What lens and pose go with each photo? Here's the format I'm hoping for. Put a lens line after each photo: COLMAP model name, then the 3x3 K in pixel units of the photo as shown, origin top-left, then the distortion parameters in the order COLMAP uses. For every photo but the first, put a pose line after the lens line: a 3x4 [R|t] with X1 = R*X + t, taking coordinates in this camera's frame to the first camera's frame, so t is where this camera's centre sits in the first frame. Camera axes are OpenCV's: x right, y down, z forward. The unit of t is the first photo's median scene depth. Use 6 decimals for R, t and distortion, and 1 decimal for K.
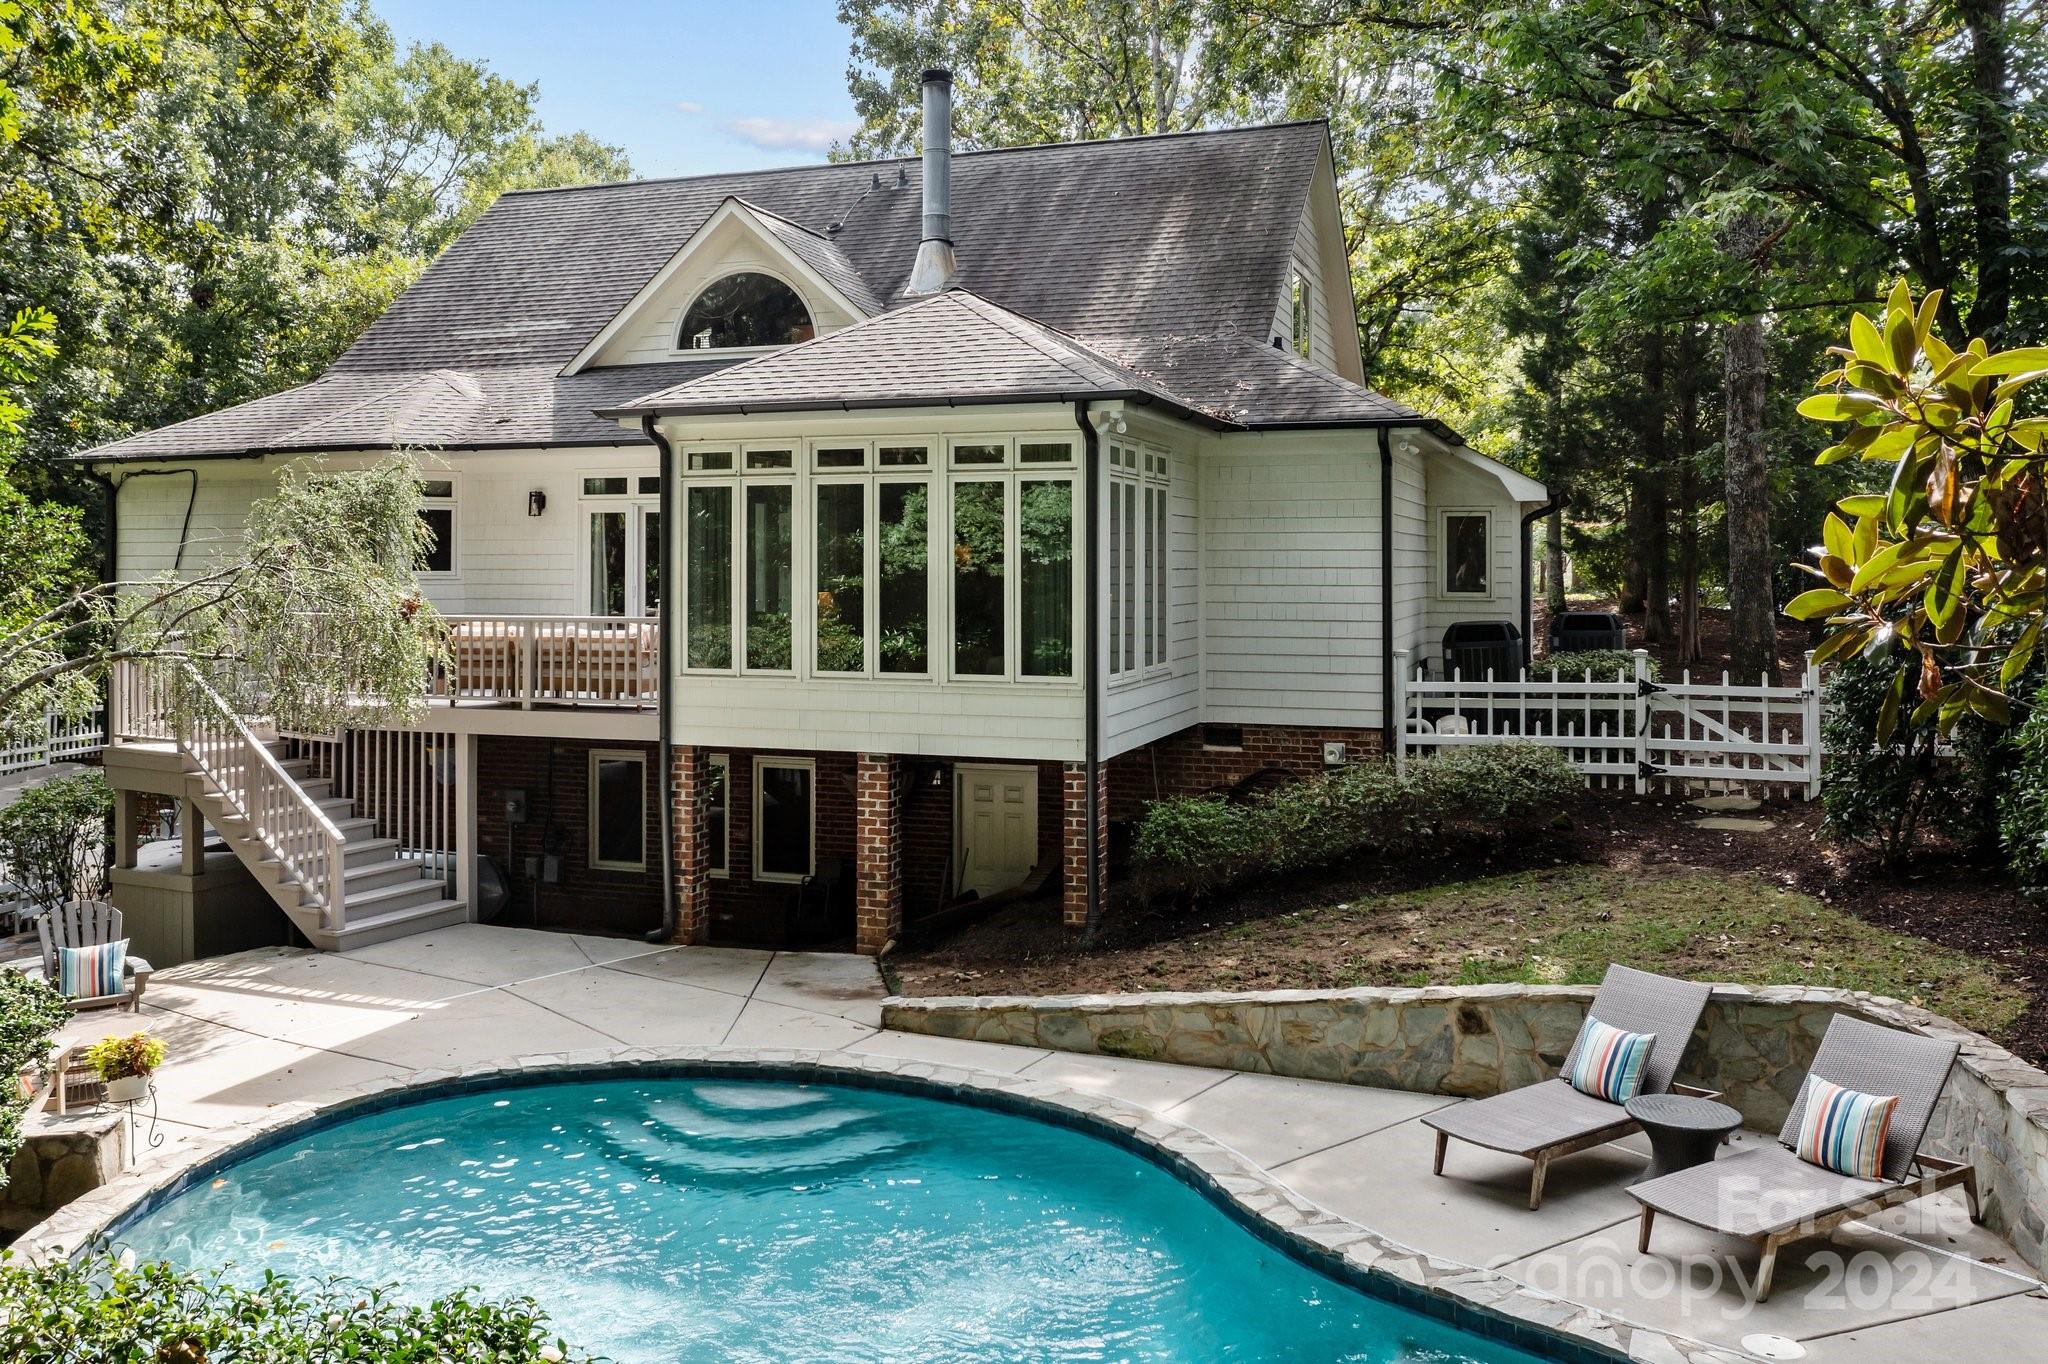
lens RADIAL K [[1667.7, 0, 1024.0], [0, 1667.7, 682.0], [0, 0, 1]] dist [-0.008353, -0.004973]
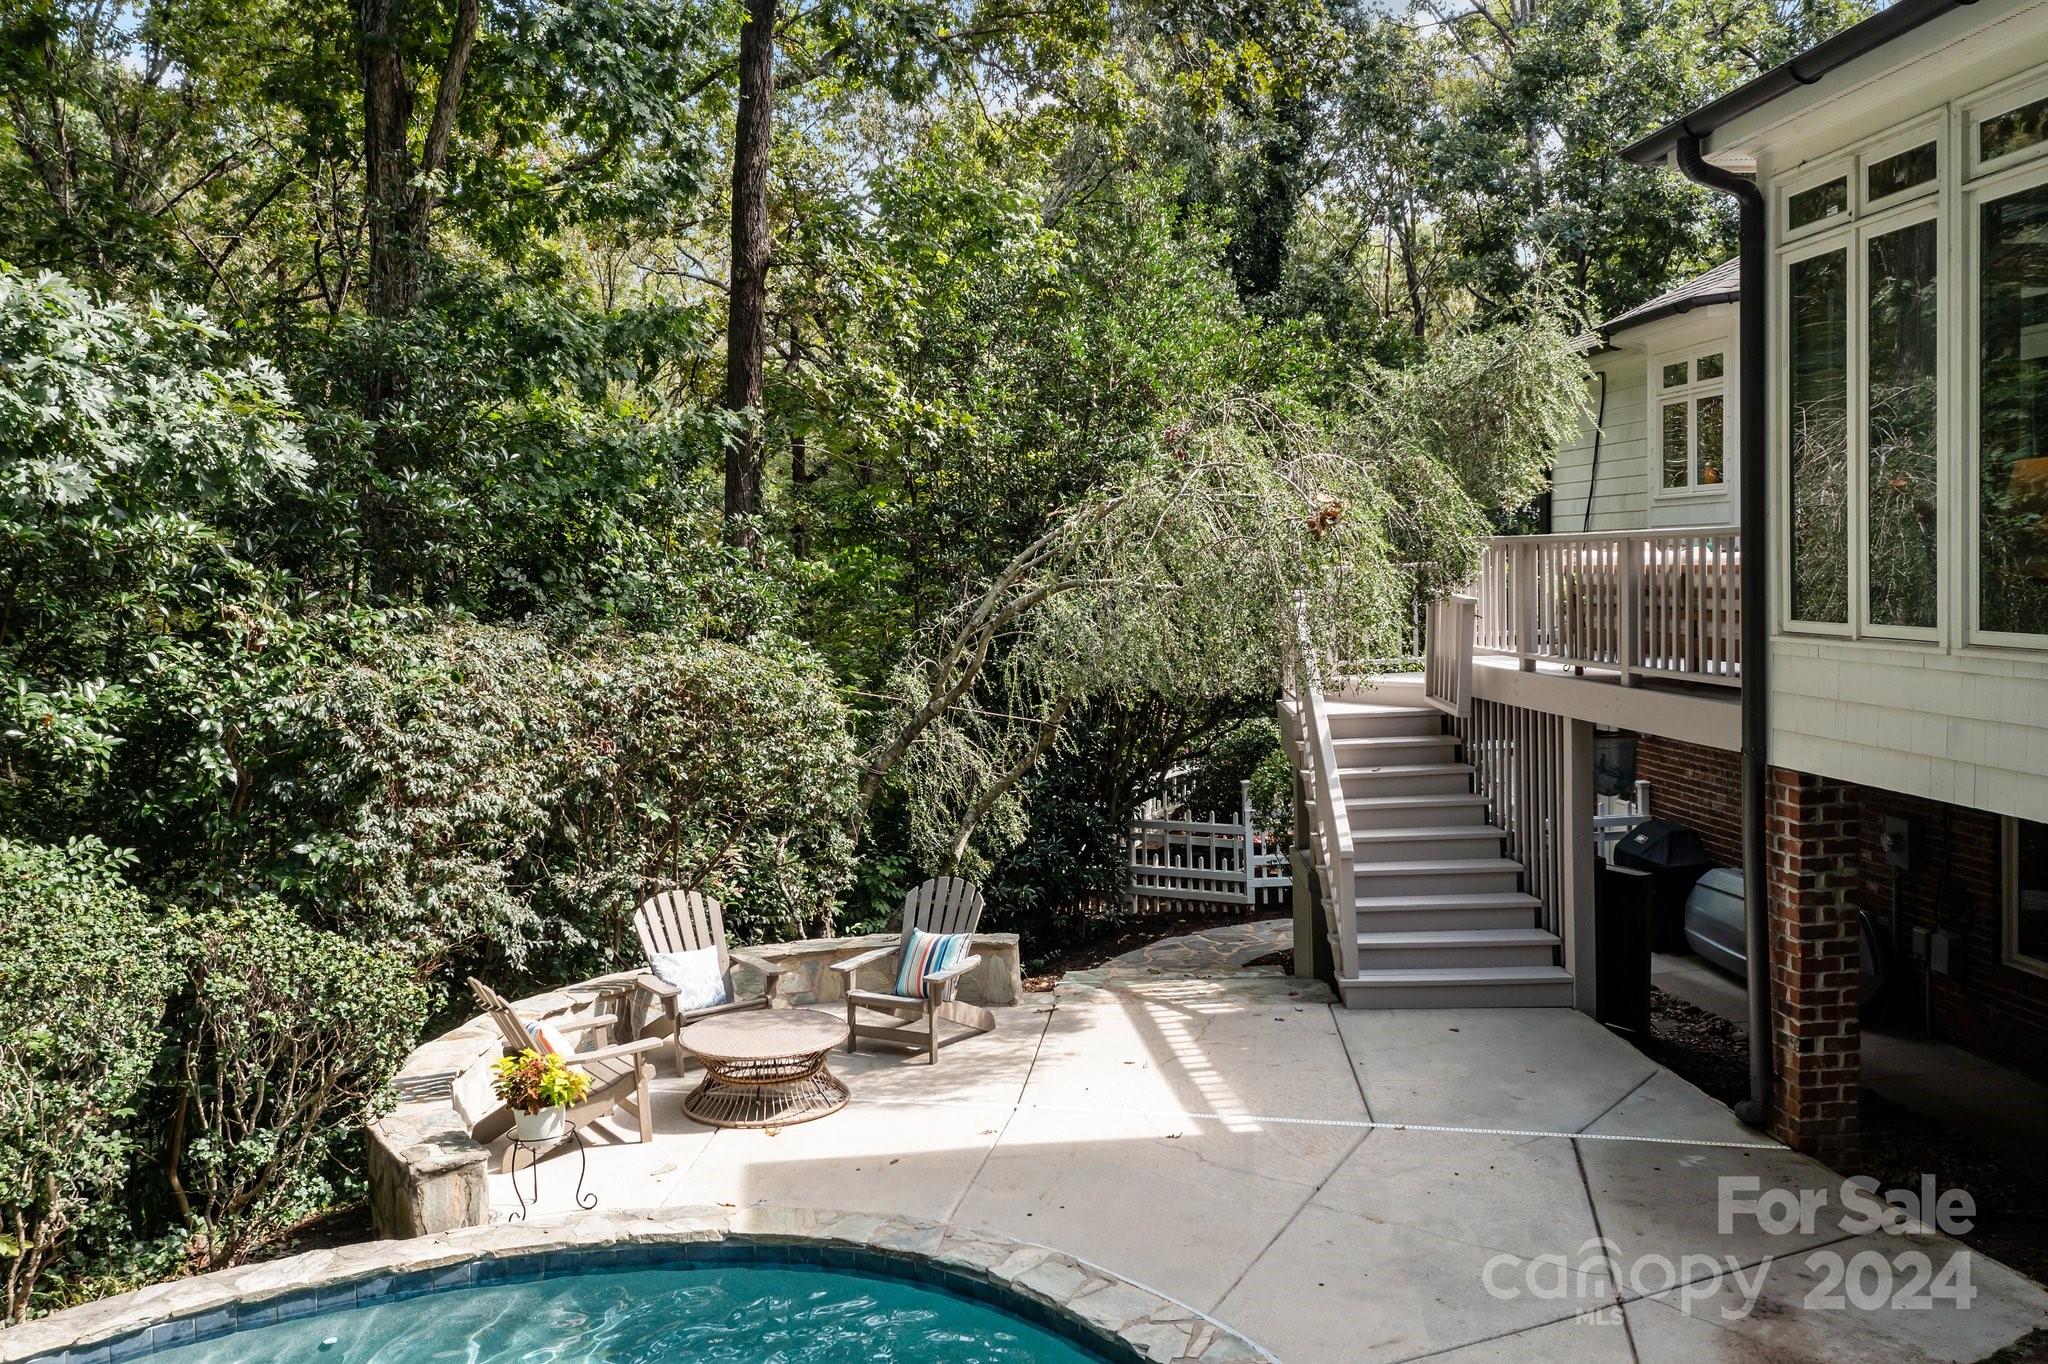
lens RADIAL K [[1667.7, 0, 1024.0], [0, 1667.7, 682.0], [0, 0, 1]] dist [-0.008353, -0.004973]
pose [[0.443904, 0.056284, -0.894305, 0.153771], [-0.042568, 0.998223, 0.041694, -0.000636], [0.895063, 0.019561, 0.445511, 0.554051]]
